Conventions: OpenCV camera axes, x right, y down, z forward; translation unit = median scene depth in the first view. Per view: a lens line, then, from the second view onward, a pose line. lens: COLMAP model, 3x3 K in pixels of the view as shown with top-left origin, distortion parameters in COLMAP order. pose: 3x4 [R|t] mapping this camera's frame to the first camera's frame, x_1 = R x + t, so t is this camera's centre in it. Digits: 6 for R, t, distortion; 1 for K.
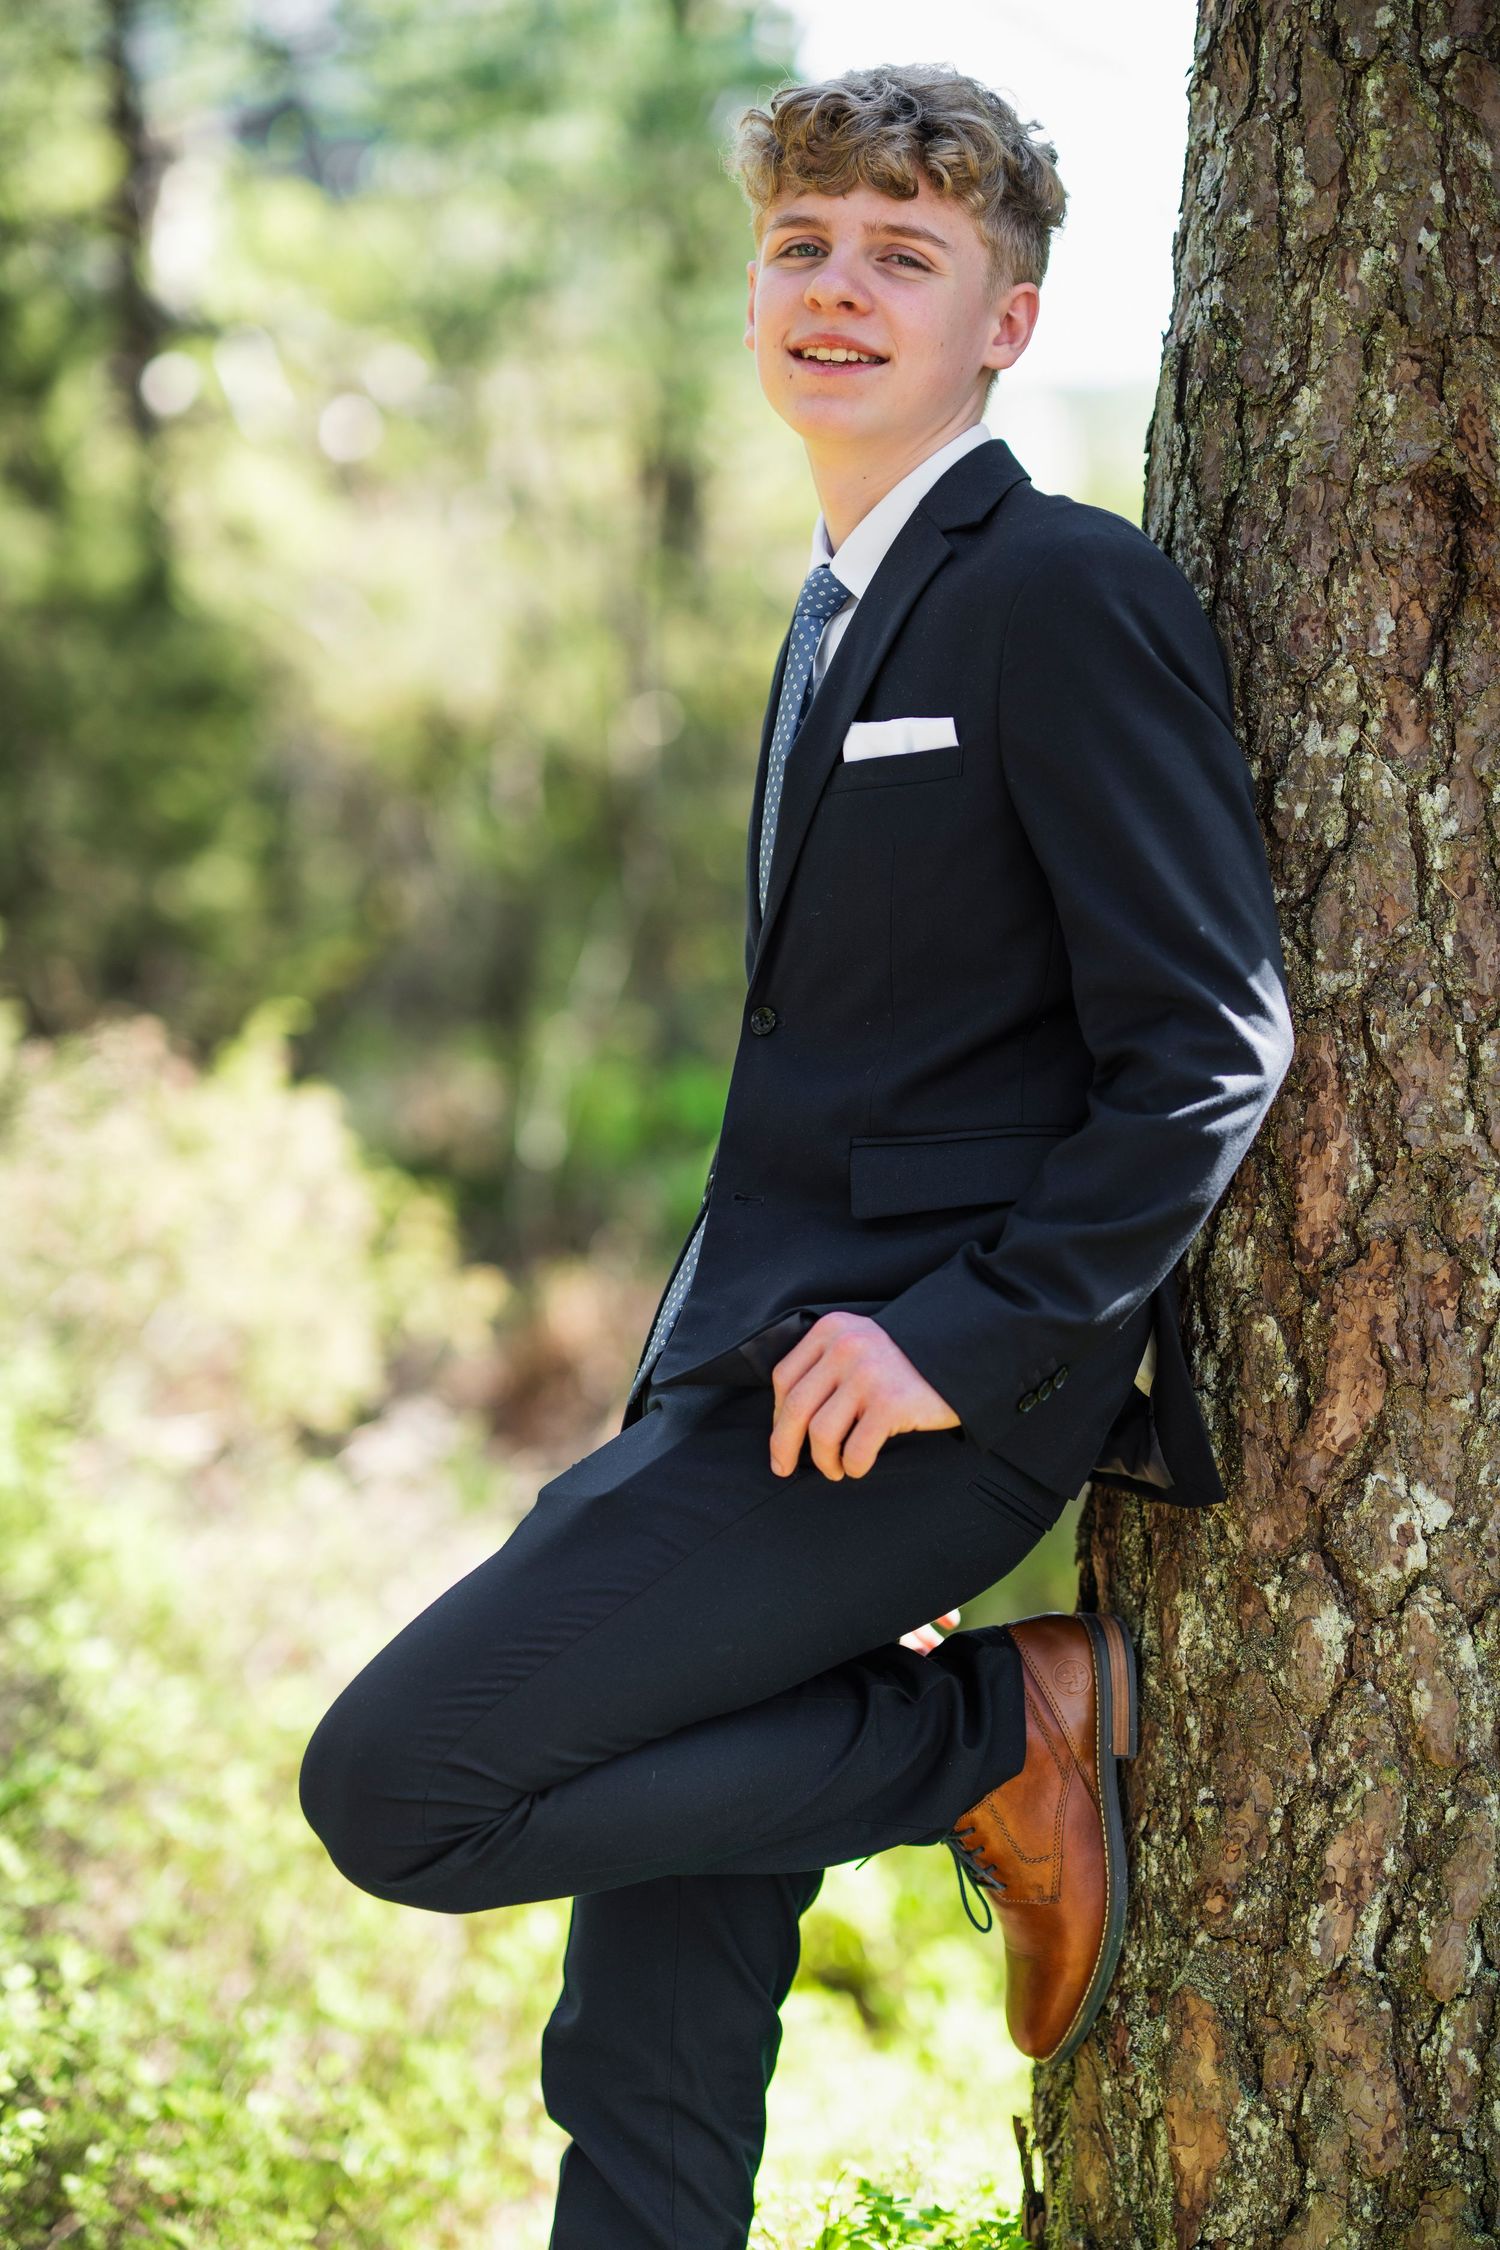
lens RADIAL K [[5412.1, 0, 600.9], [0, 5412.1, 1126.6], [0, 0, 1]] dist [0.168555, 0.541719]
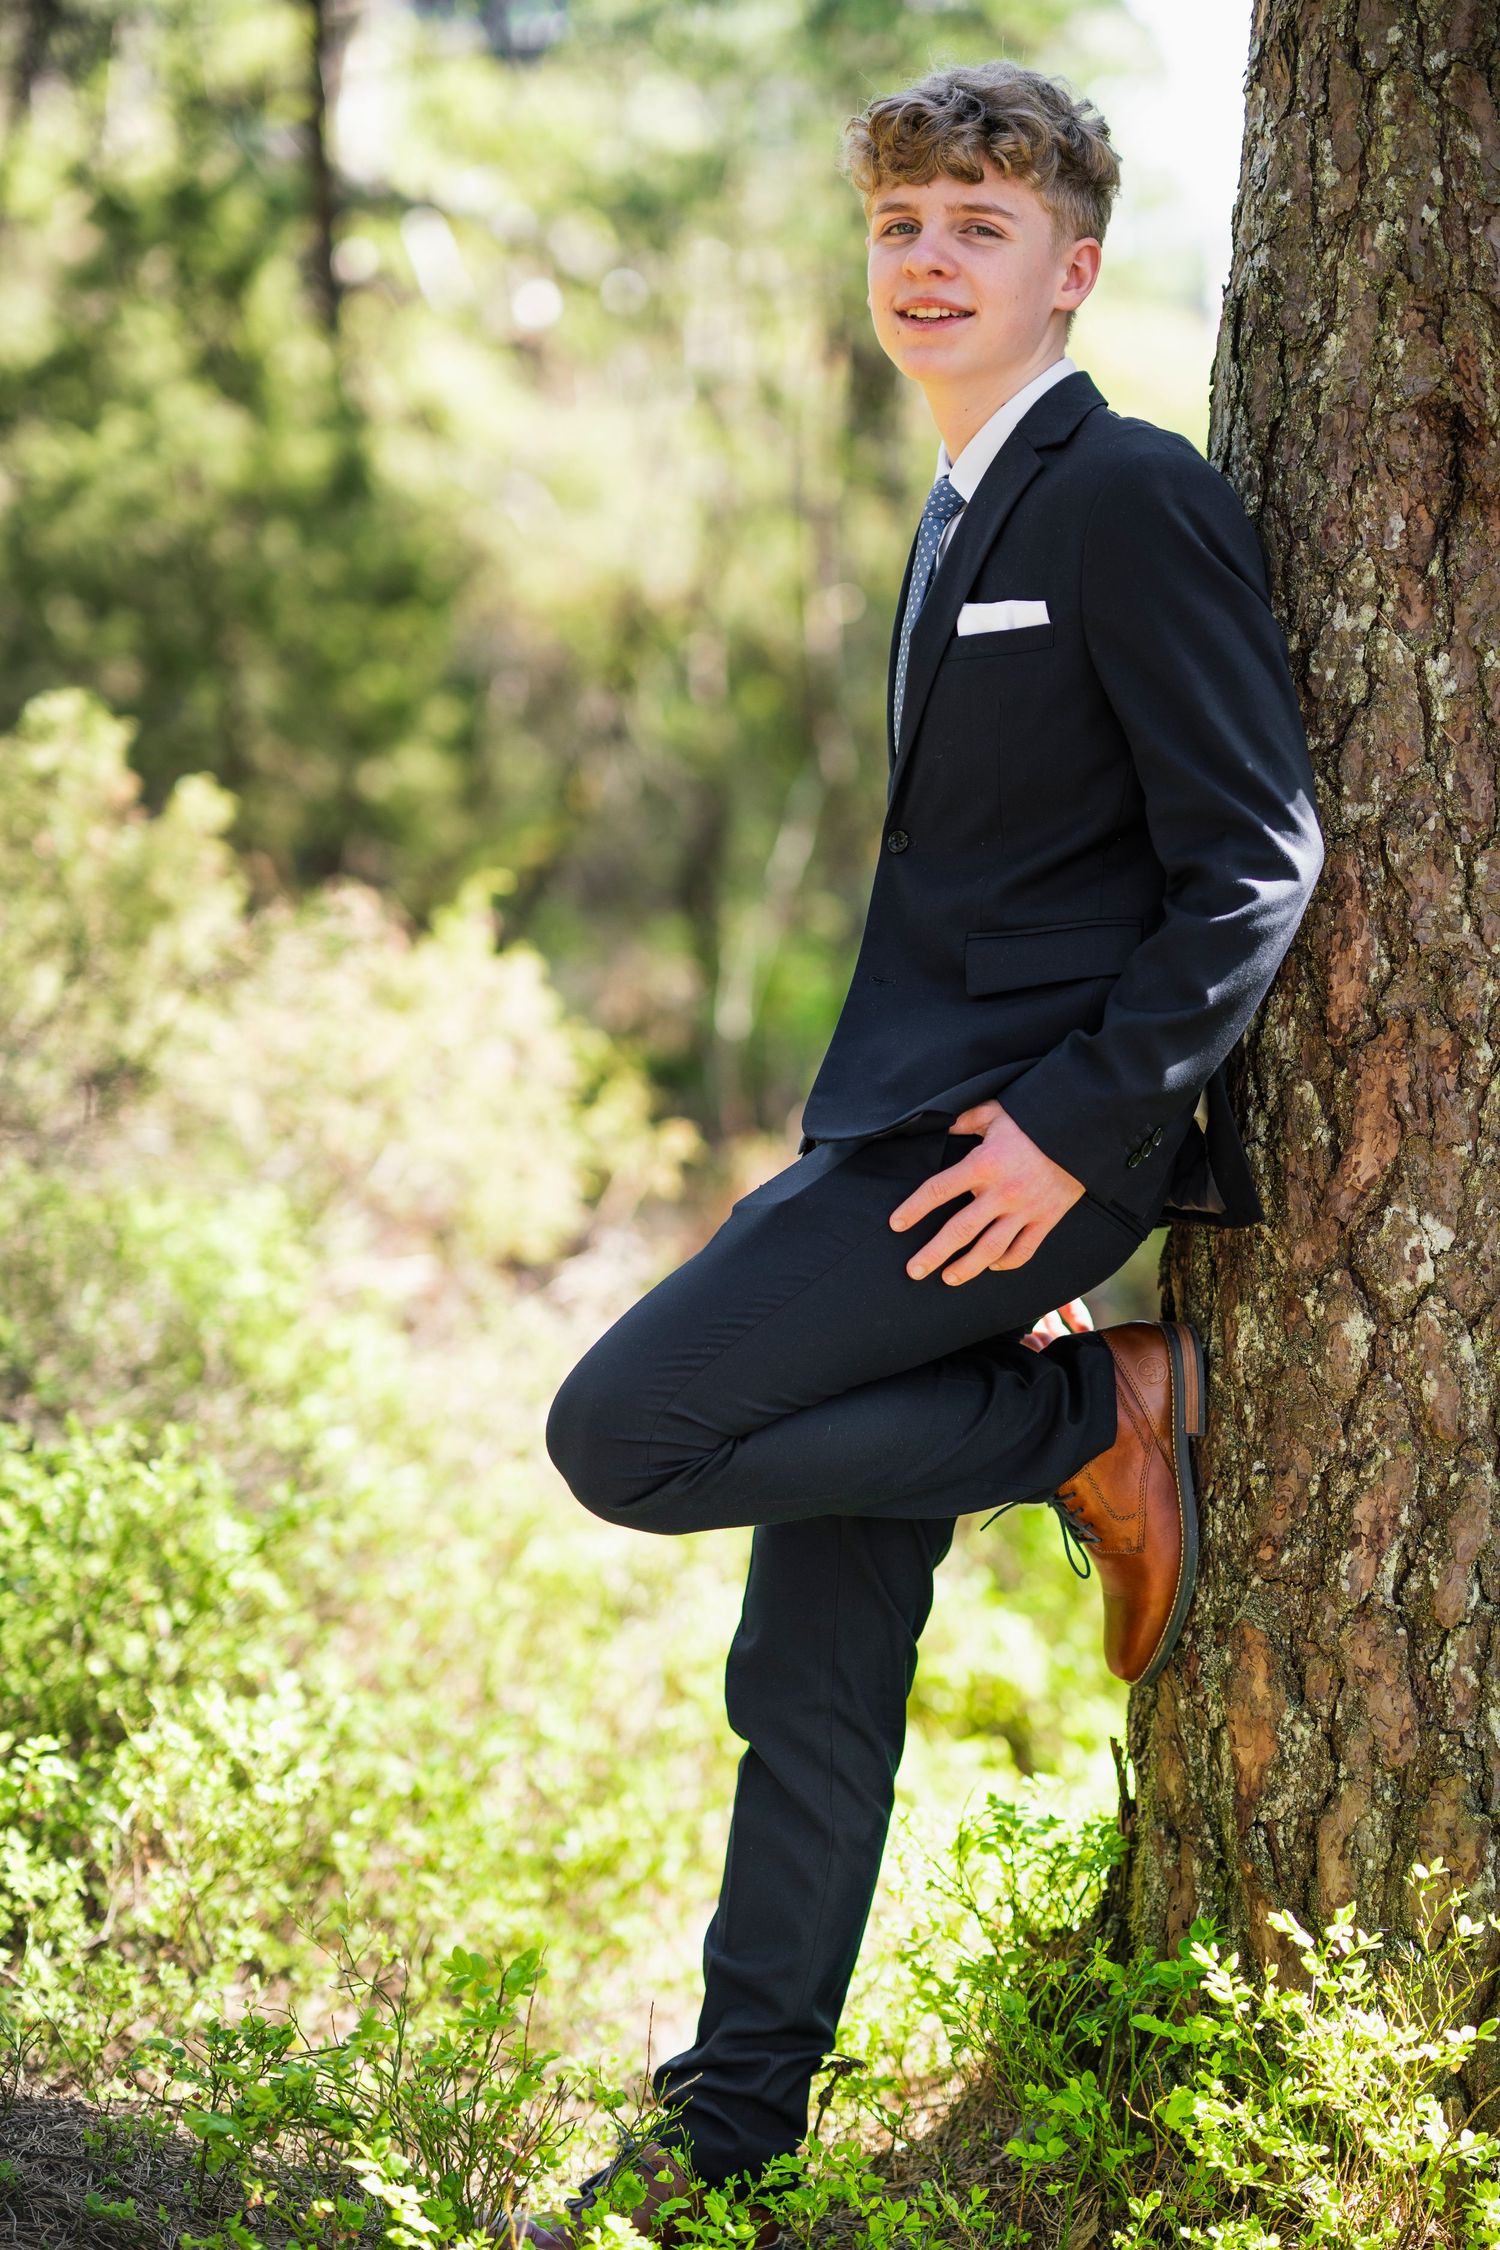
lens RADIAL K [[5543.7, 0, 750.0], [0, 5543.7, 1125.0], [0, 0, 1]] dist [0.275669, 0.626459]
pose [[0.999950, -0.004501, -0.008882, 0.006252], [0.004662, 0.999823, 0.018212, 0.021120], [0.008799, -0.018252, 0.999795, -0.279549]]
